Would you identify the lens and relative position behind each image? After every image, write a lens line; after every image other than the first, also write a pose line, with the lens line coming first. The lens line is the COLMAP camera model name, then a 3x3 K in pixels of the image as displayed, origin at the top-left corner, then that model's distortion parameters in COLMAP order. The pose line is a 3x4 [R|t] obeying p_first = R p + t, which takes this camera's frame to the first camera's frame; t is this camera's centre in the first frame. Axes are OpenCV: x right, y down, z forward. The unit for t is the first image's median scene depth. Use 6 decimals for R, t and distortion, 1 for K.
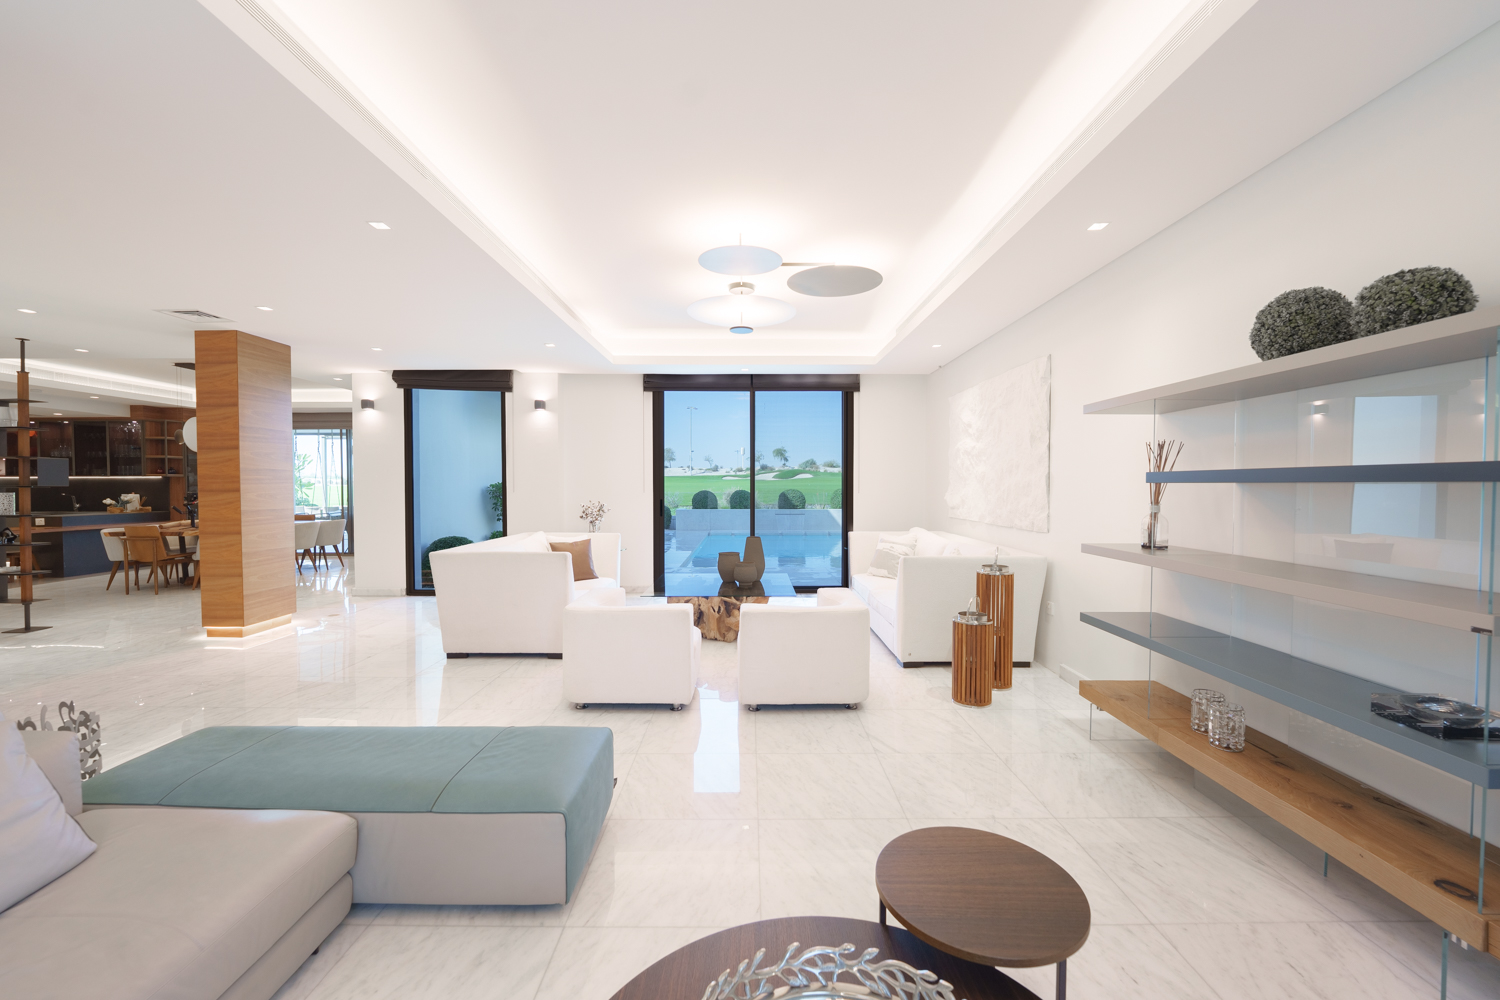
lens RADIAL K [[604.1, 0, 750.0], [0, 604.1, 500.0], [0, 0, 1]] dist [-0.016166, -0.000056]
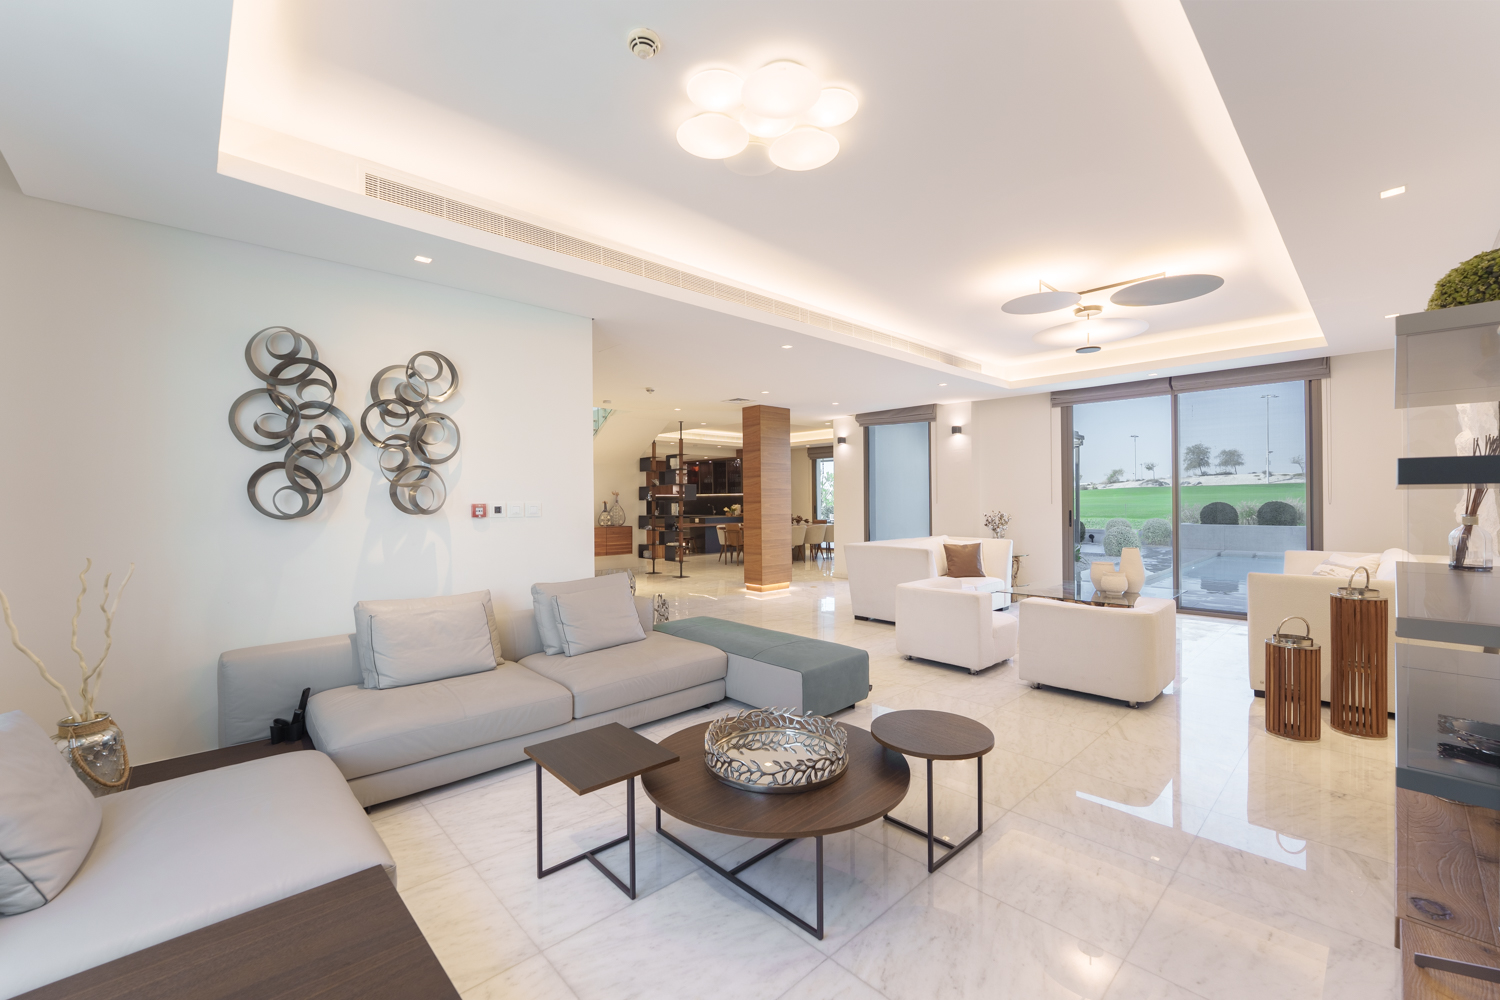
lens RADIAL K [[603.6, 0, 757.0], [0, 603.6, 500.4], [0, 0, 1]] dist [-0.010573, -0.000548]
pose [[0.685514, -0.004246, -0.728047, 0.248008], [-0.010430, 0.999823, -0.015652, 0.004334], [0.727985, 0.018323, 0.685348, -0.102448]]
